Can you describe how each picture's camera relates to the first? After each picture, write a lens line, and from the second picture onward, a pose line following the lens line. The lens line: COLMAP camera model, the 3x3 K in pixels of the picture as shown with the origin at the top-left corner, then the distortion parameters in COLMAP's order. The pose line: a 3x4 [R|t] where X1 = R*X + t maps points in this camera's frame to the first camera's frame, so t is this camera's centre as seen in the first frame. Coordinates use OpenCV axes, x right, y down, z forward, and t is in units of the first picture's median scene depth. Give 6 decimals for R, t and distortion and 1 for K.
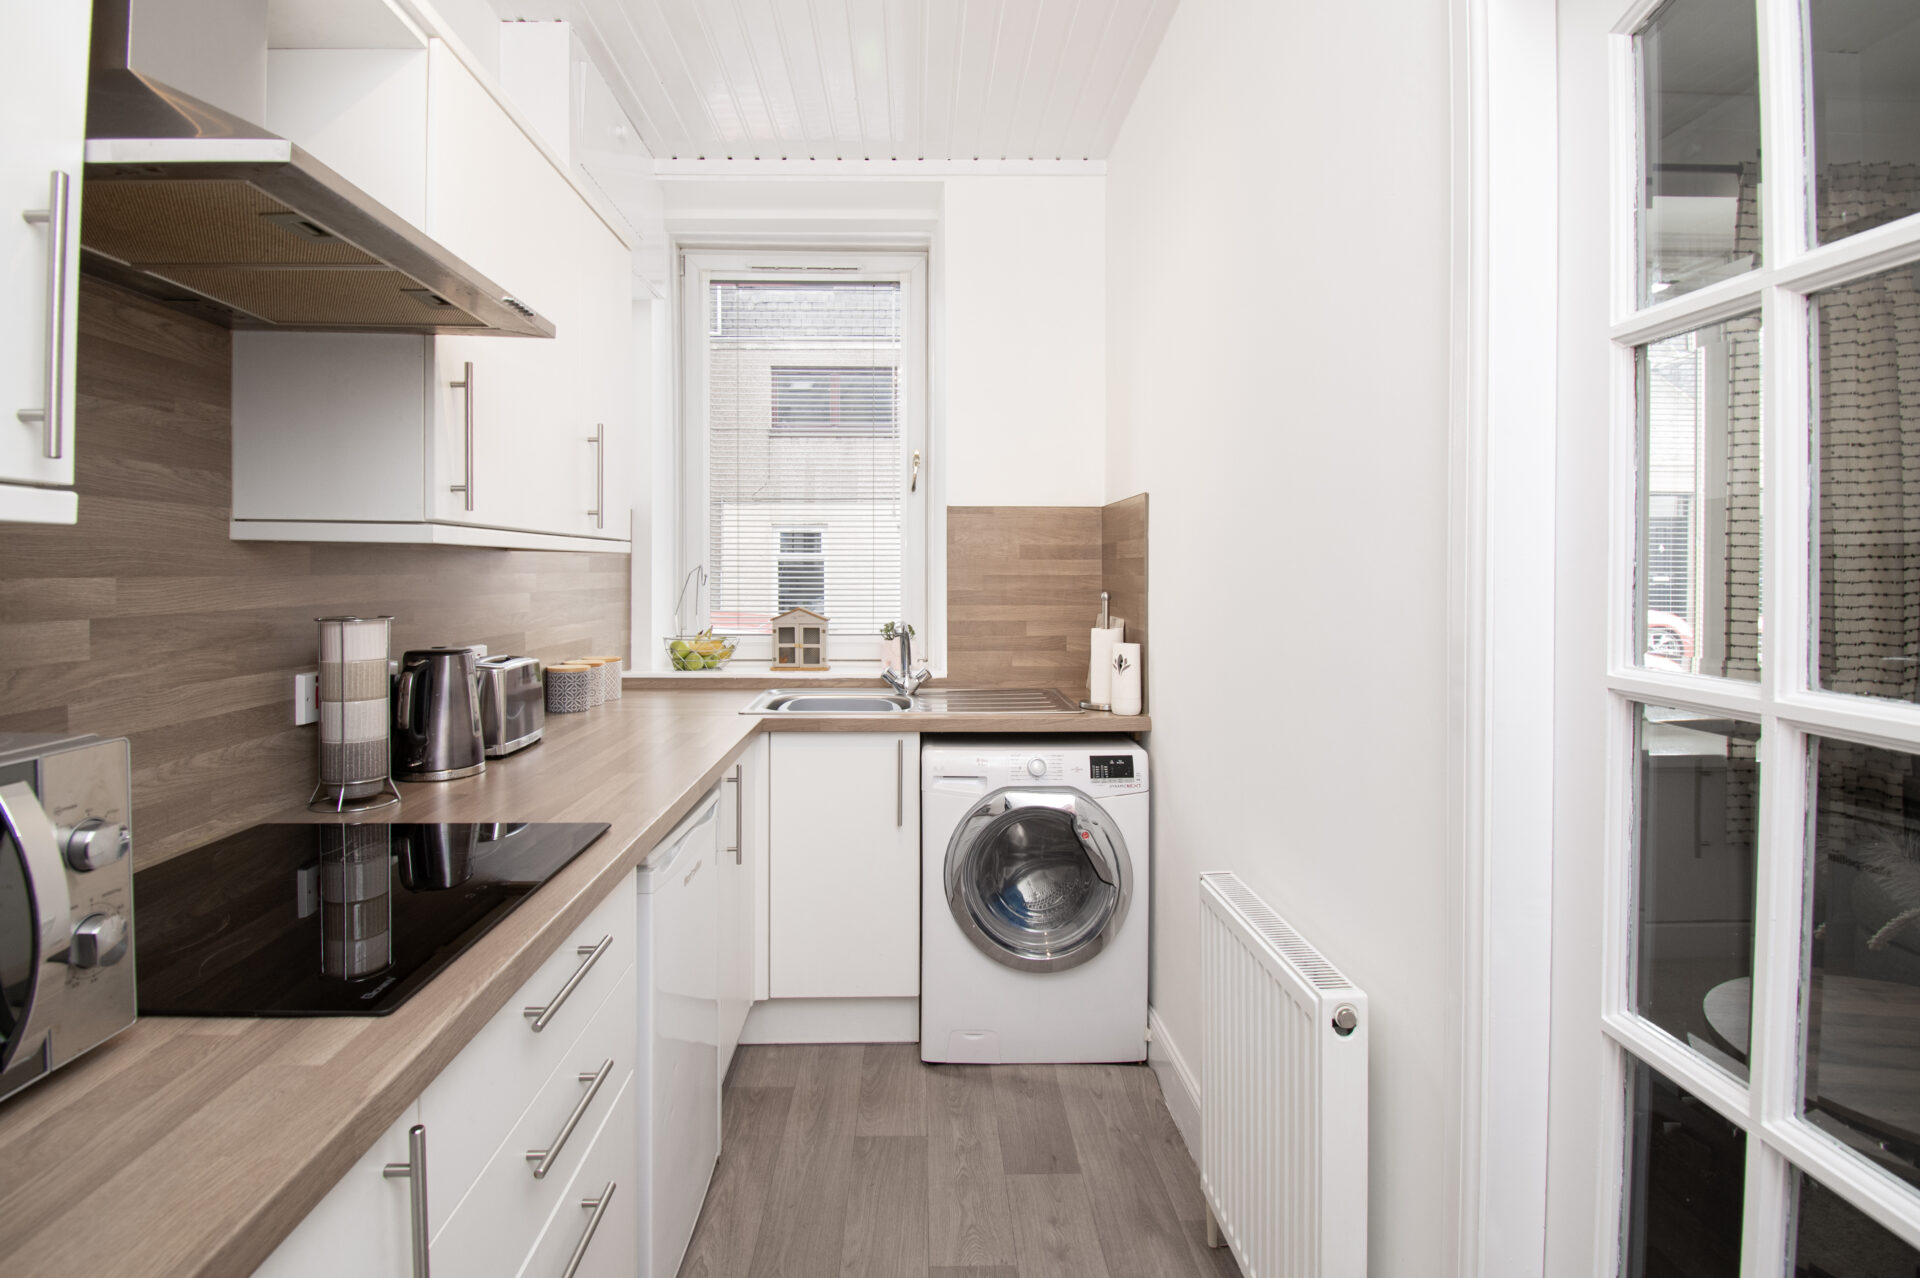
lens RADIAL K [[914.6, 0, 956.2], [0, 914.6, 586.6], [0, 0, 1]] dist [-0.000245, -0.025547]
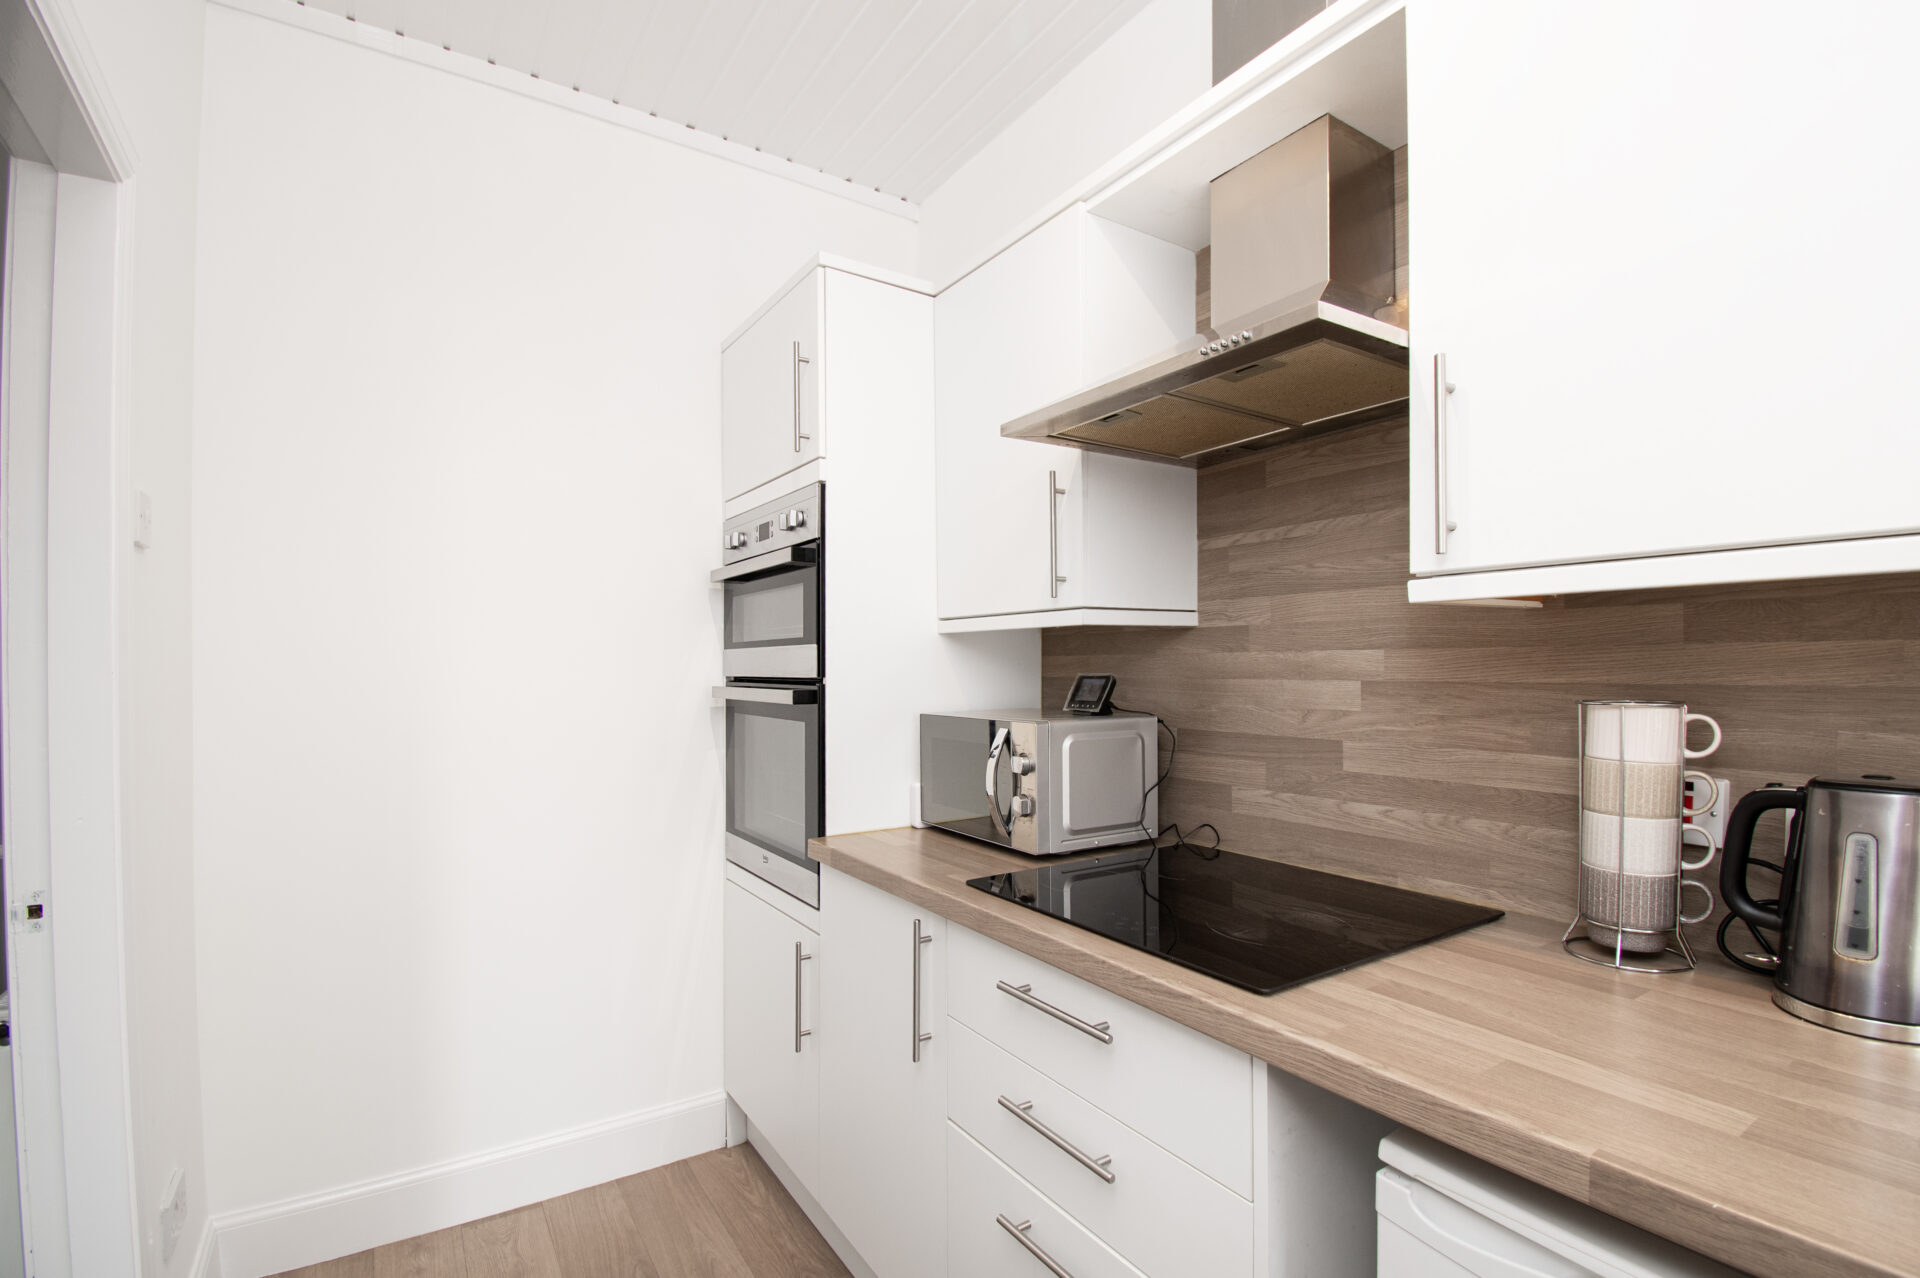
lens RADIAL K [[880.7, 0, 964.6], [0, 880.7, 663.7], [0, 0, 1]] dist [0.000620, 0.000049]
pose [[-0.861440, 0.001504, -0.507857, 0.199968], [-0.005827, 0.999901, 0.012845, -0.002600], [0.507826, 0.014025, -0.861346, 1.725695]]
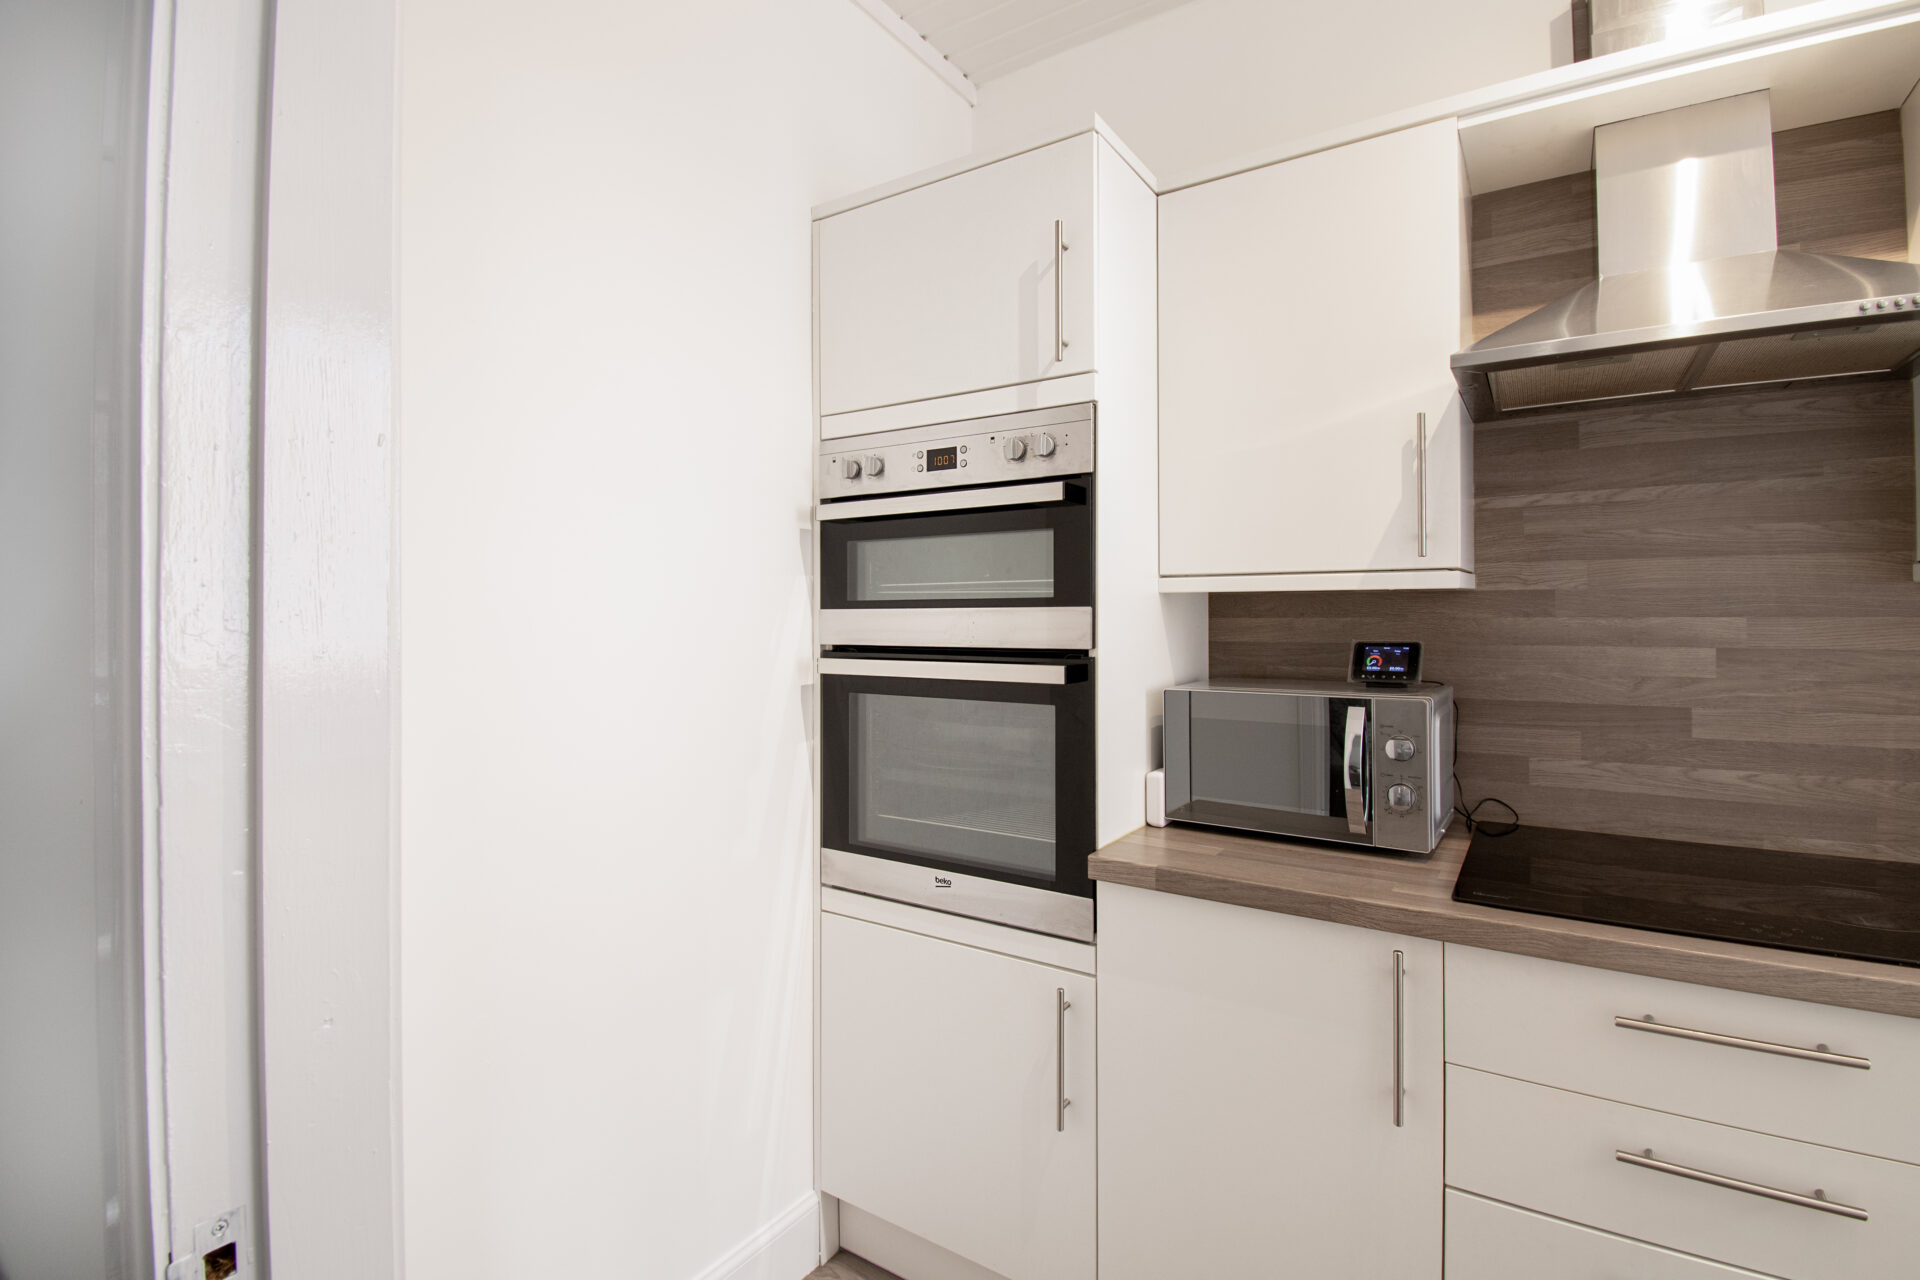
lens RADIAL K [[948.0, 0, 956.8], [0, 948.0, 604.4], [0, 0, 1]] dist [0.012729, -0.021989]
pose [[-0.607506, -0.004349, -0.794303, 0.813046], [-0.009887, 0.999949, 0.002087, -0.019917], [0.794254, 0.009121, -0.607518, 0.900539]]
